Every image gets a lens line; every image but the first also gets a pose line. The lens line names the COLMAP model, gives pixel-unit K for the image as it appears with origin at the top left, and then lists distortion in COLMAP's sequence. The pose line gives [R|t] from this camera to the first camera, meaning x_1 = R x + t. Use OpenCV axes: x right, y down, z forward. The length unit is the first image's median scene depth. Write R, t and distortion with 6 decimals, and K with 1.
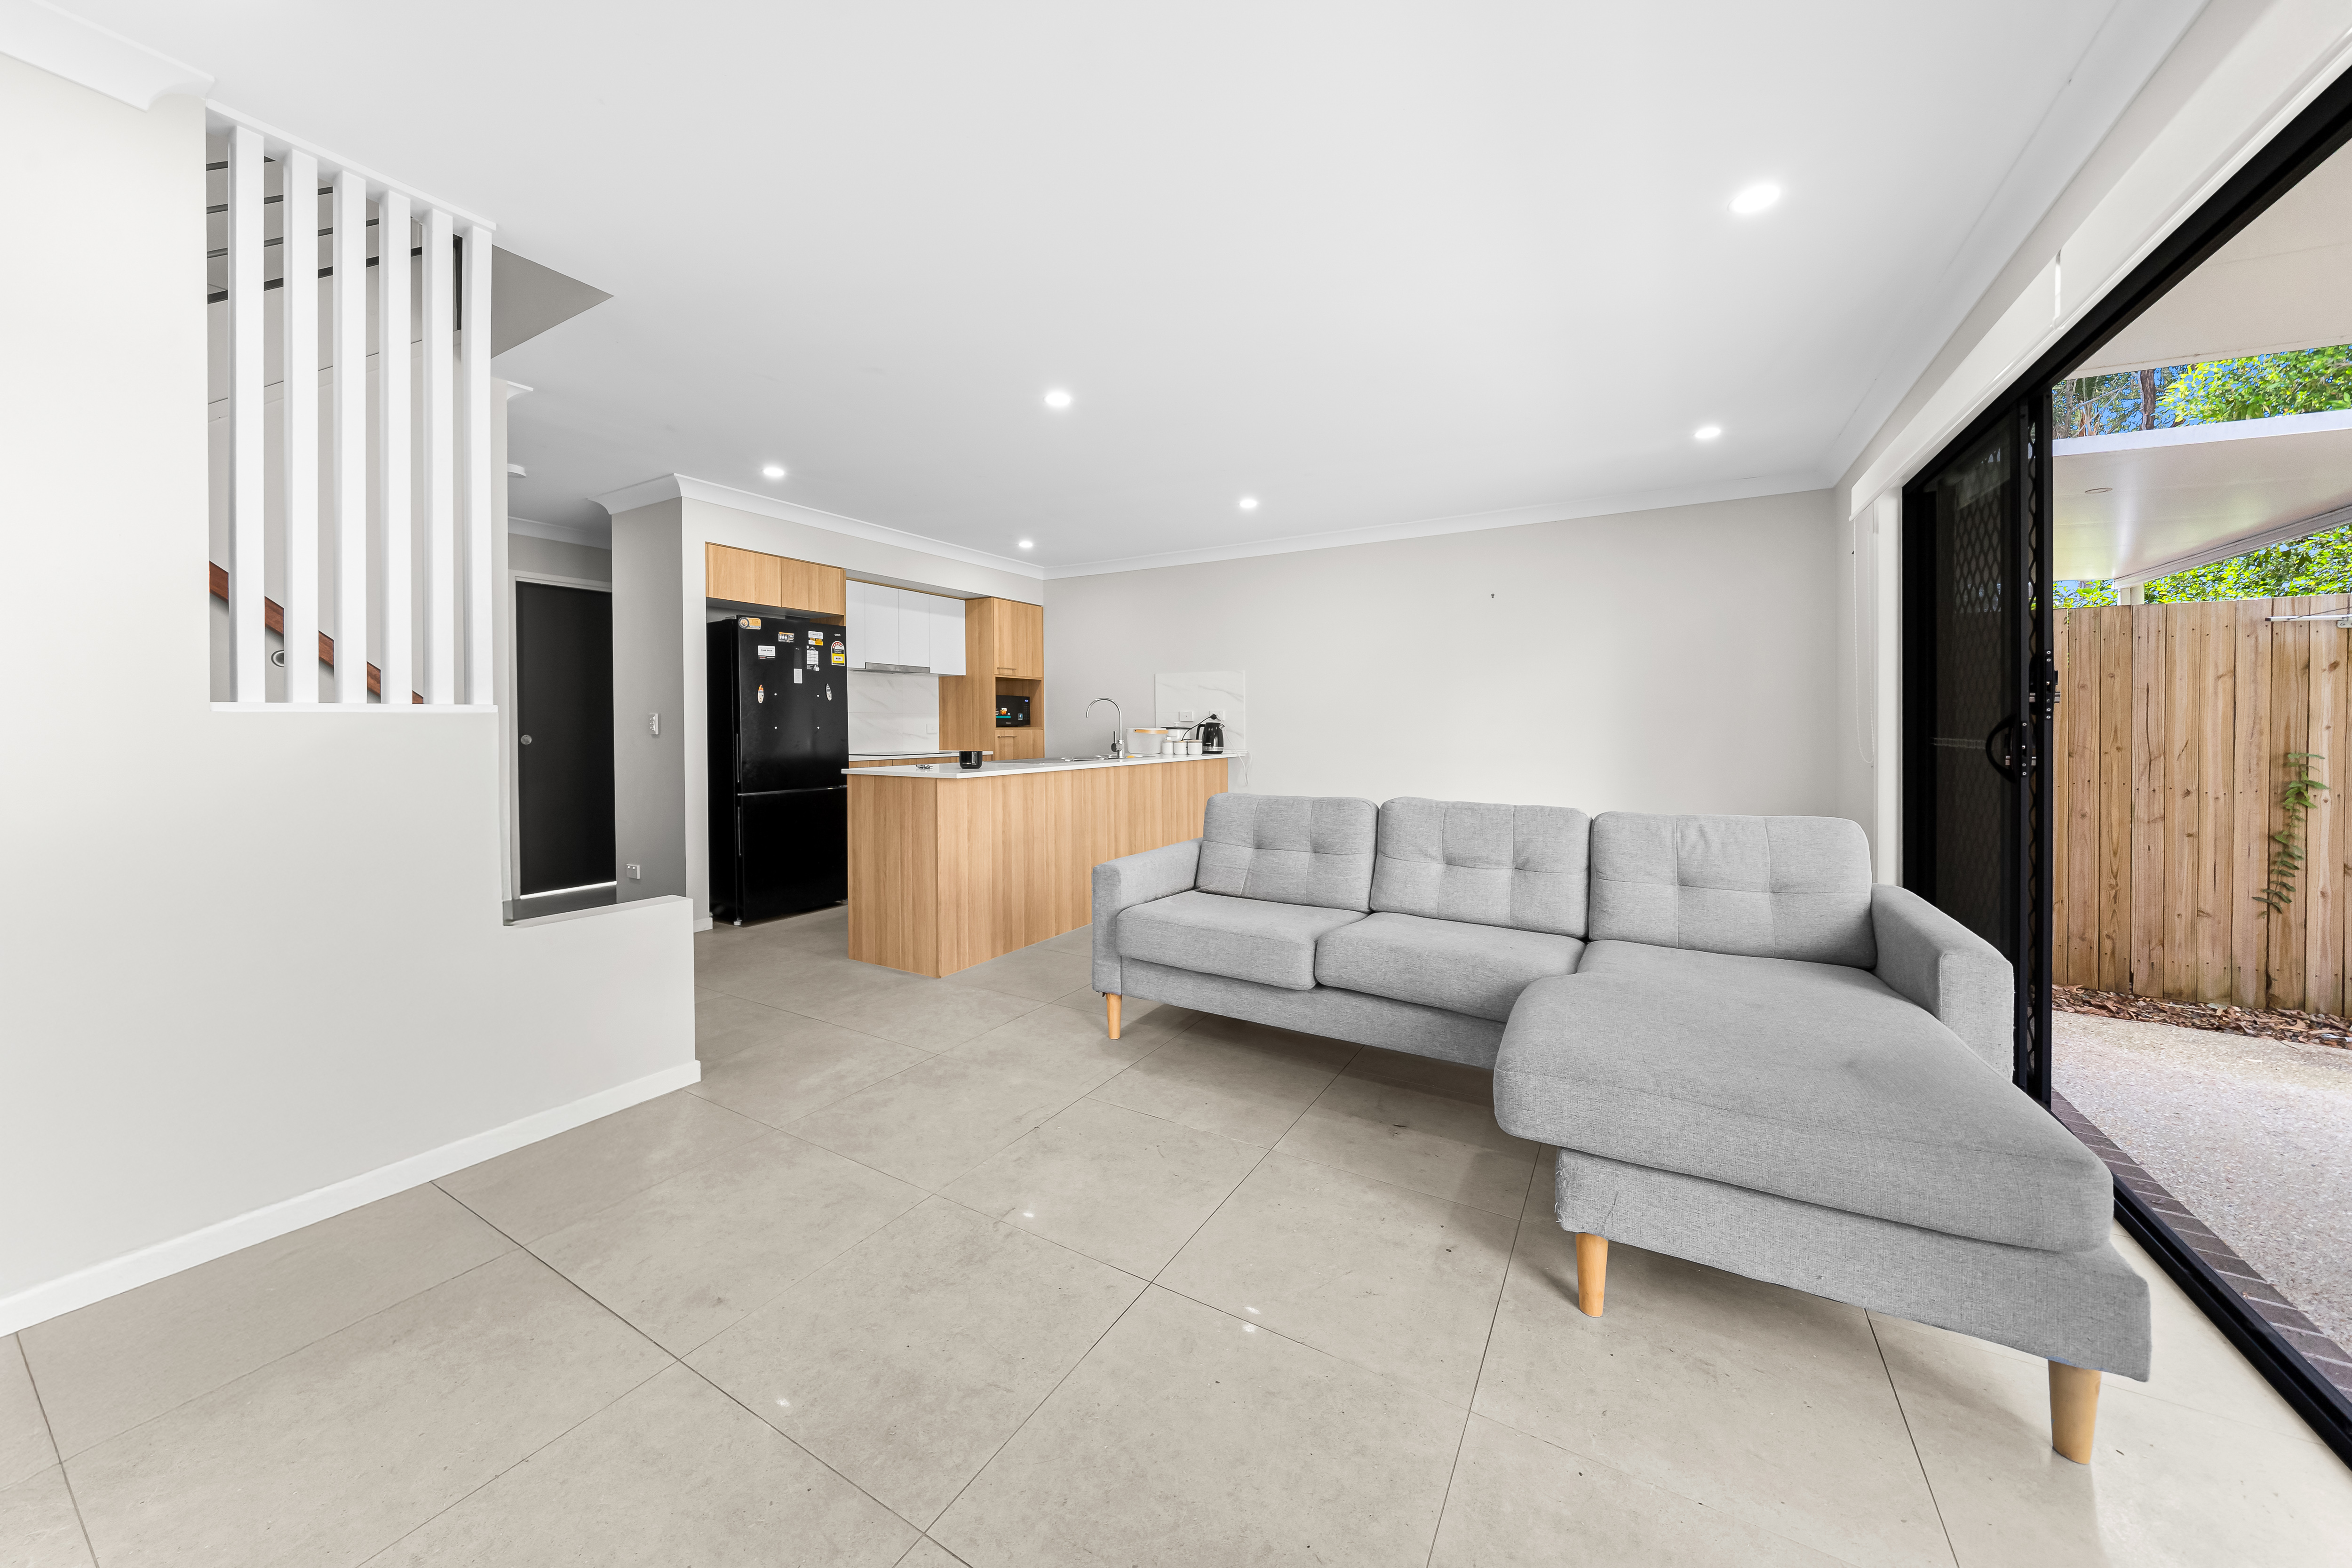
lens RADIAL K [[843.4, 0, 1159.7], [0, 843.4, 730.2], [0, 0, 1]] dist [-0.000078, 0.000067]
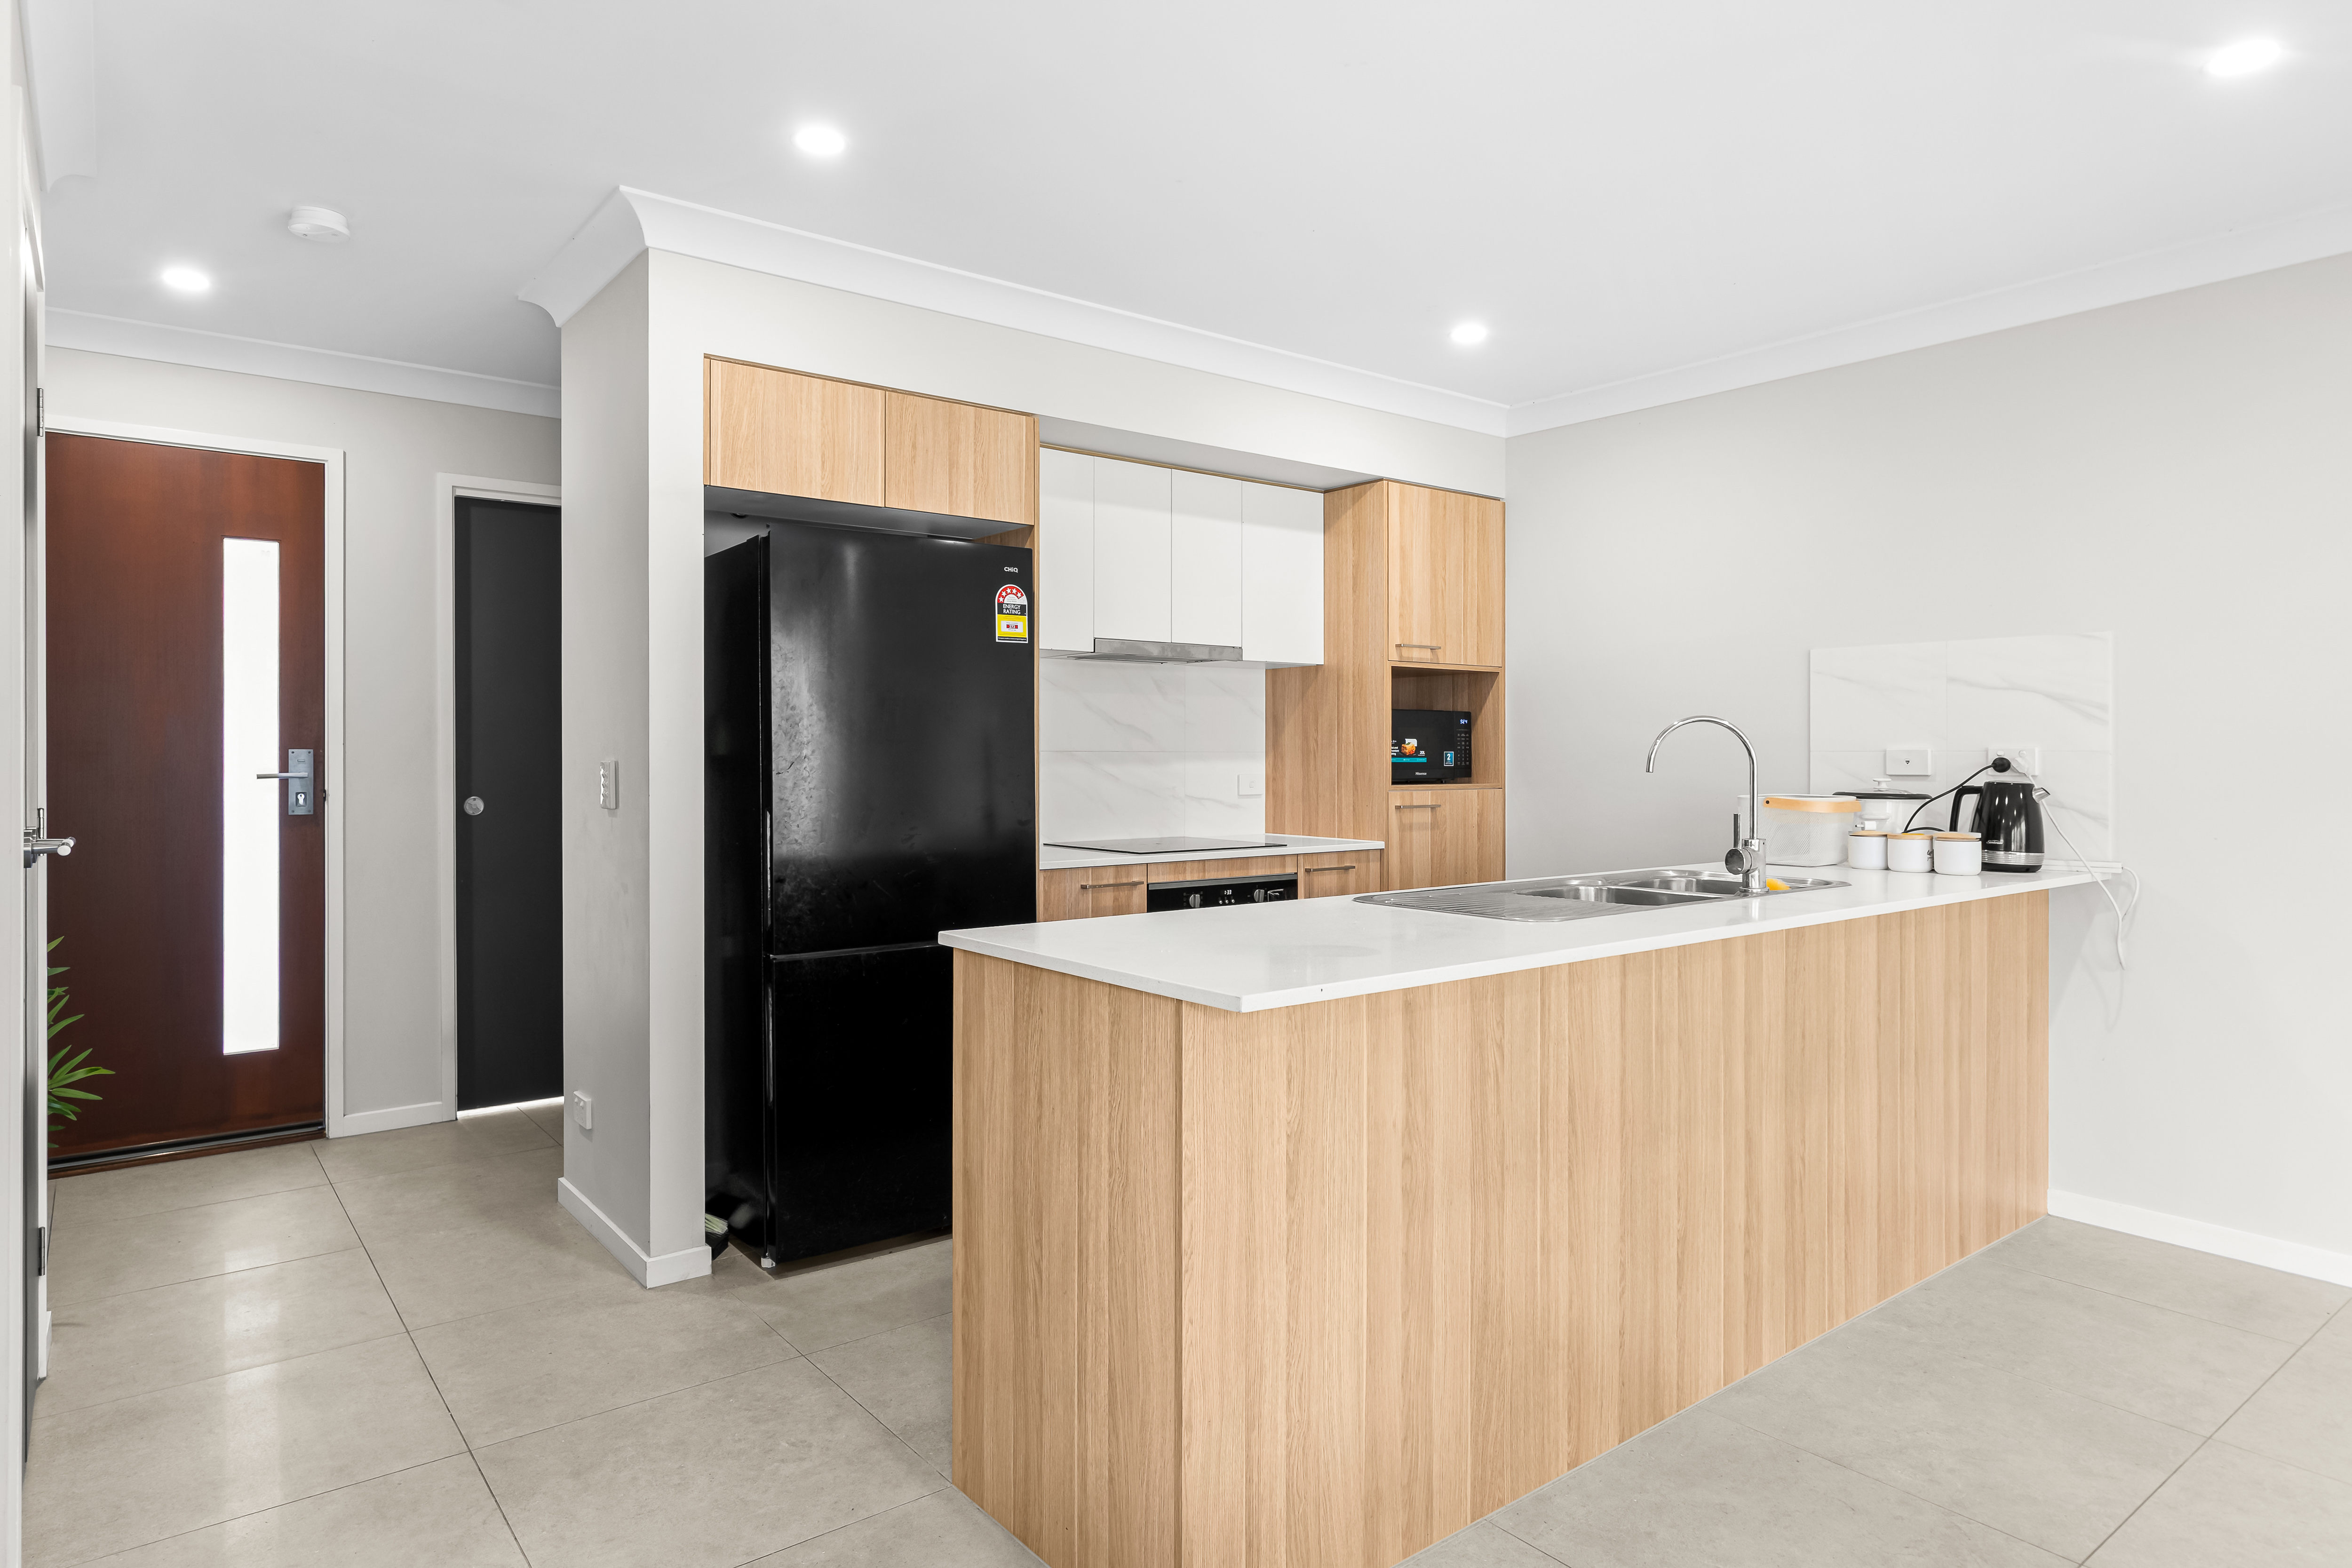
lens RADIAL K [[1353.8, 0, 1141.0], [0, 1353.8, 761.7], [0, 0, 1]] dist [0.013392, -0.000281]
pose [[0.929115, 0.005391, -0.369752, -0.075398], [-0.005609, 0.999984, 0.000487, -0.019201], [0.369748, 0.001622, 0.929131, 0.408043]]
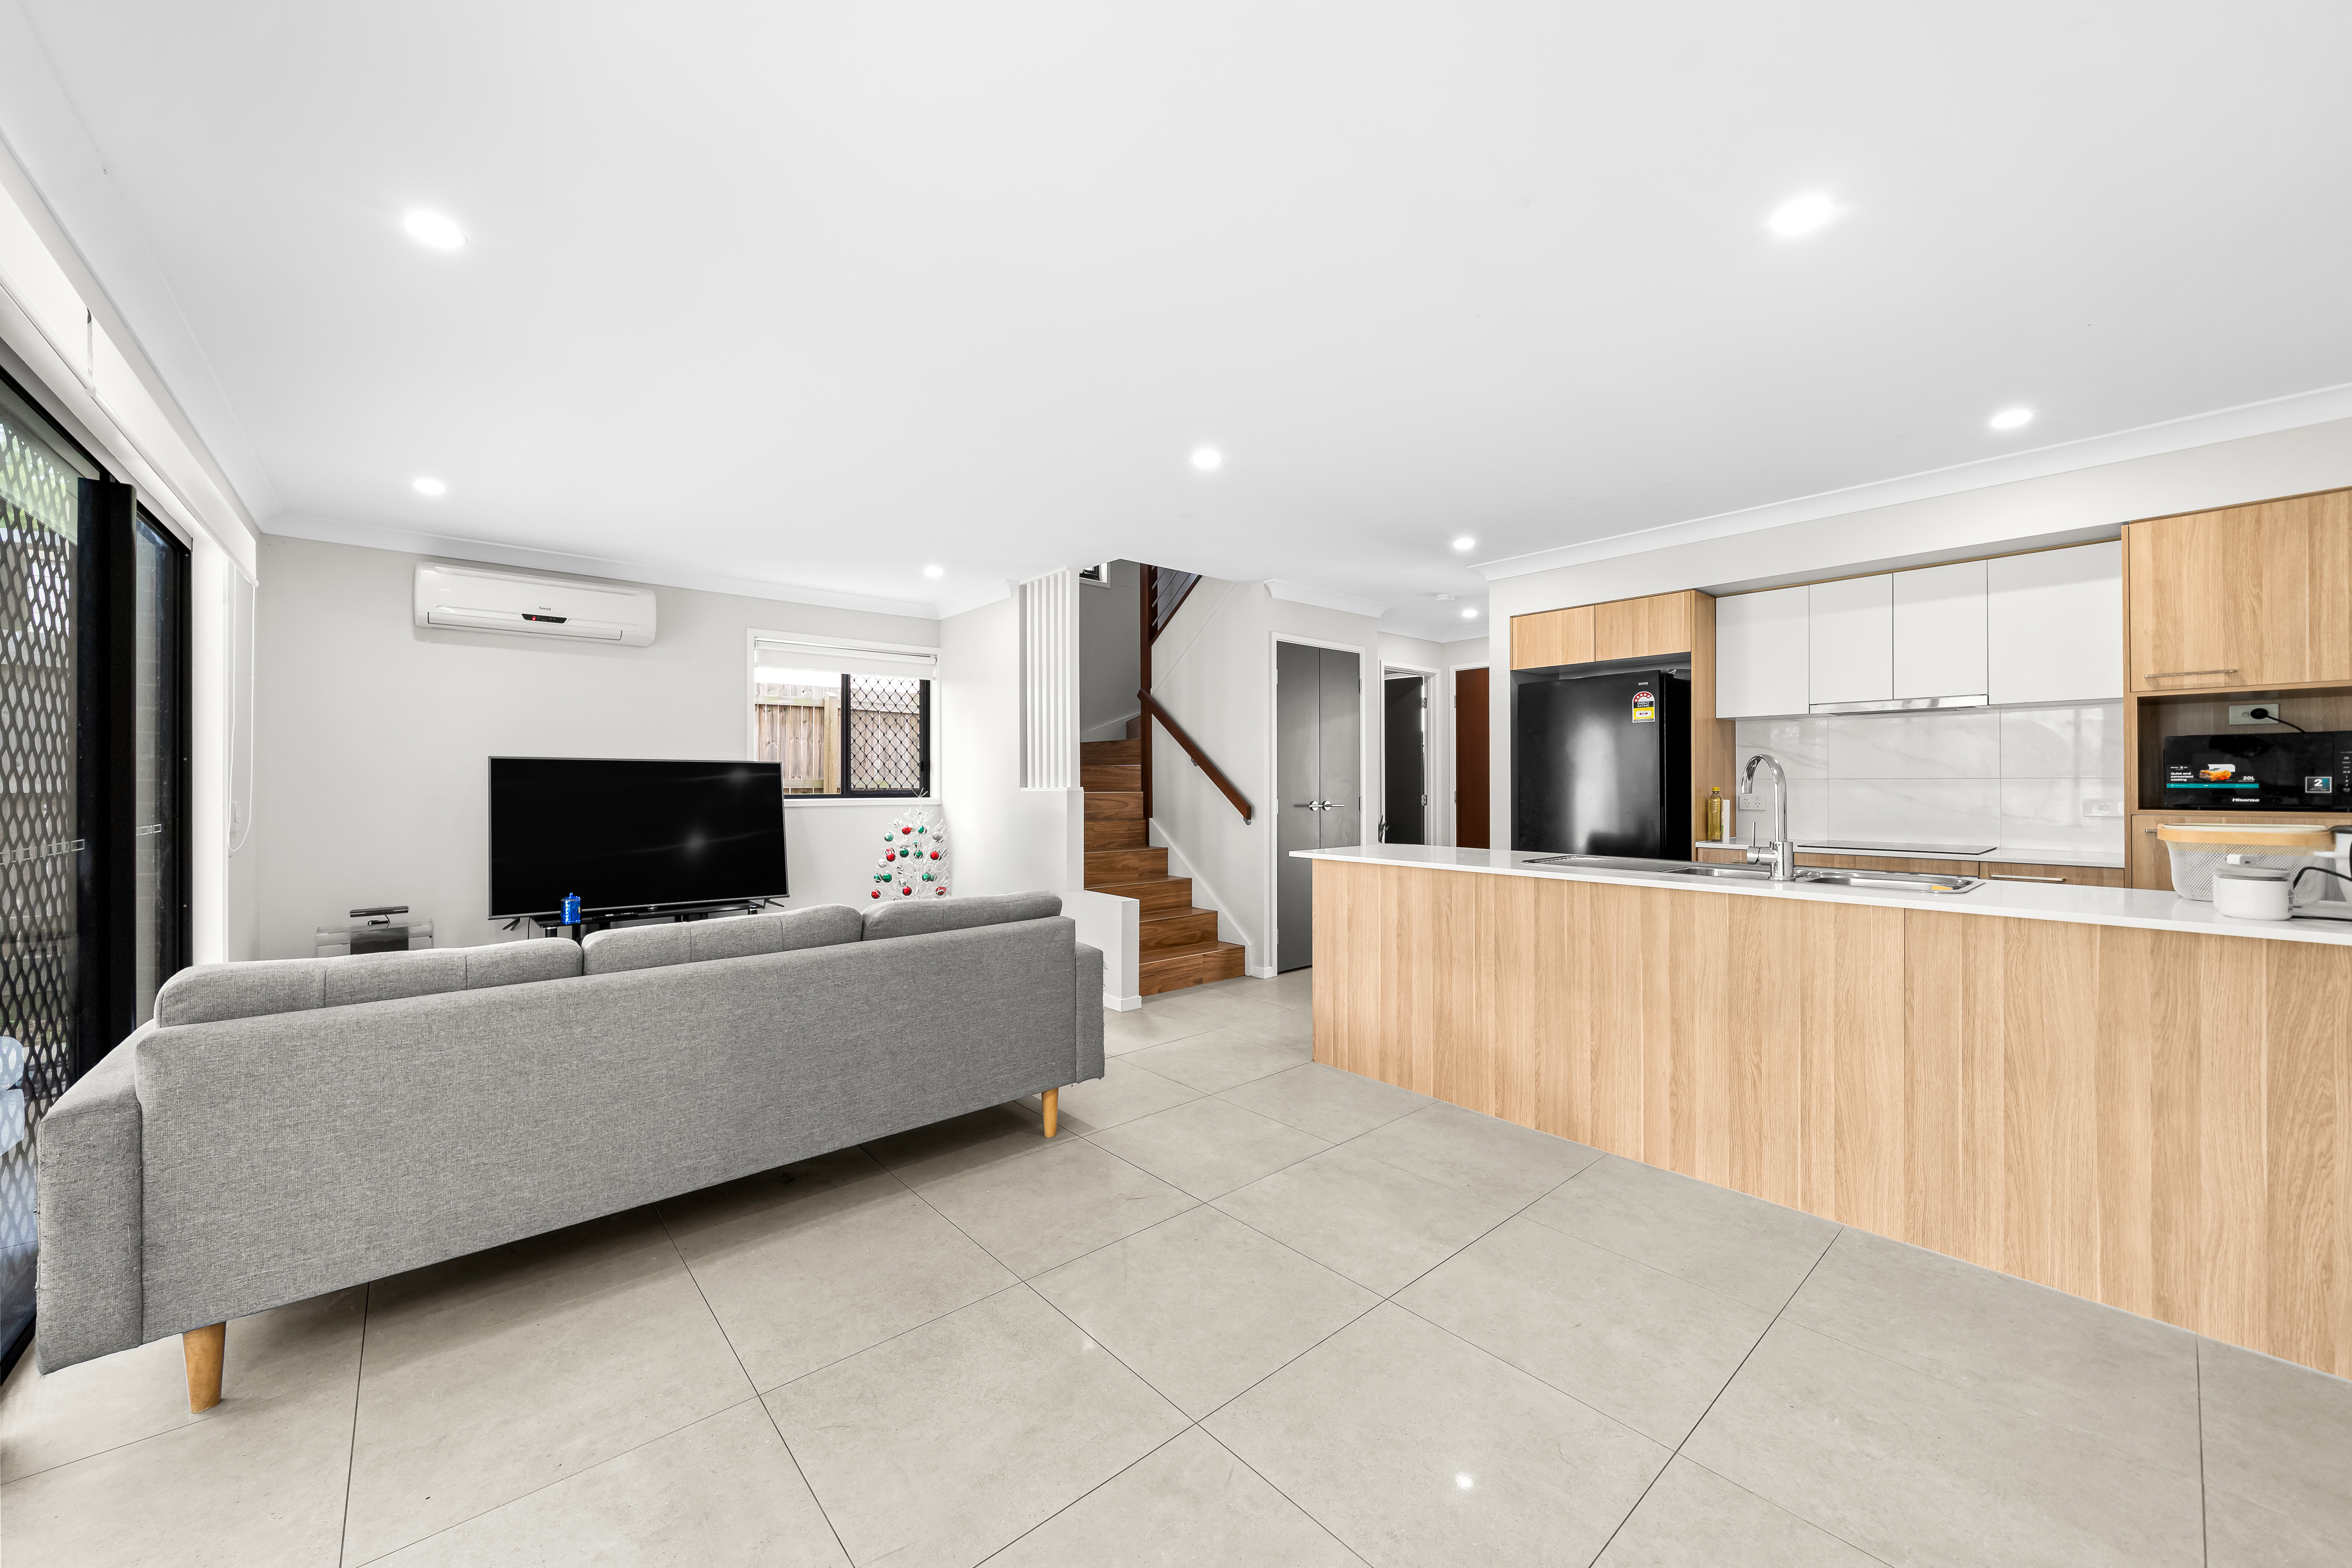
lens RADIAL K [[868.4, 0, 1176.0], [0, 868.4, 784.0], [0, 0, 1]] dist [-0.000050, 0.000002]
pose [[-0.308334, 0.008021, -0.951244, 0.537912], [-0.002673, 0.999953, 0.009298, -0.025103], [0.951274, 0.005410, -0.308298, 0.848616]]
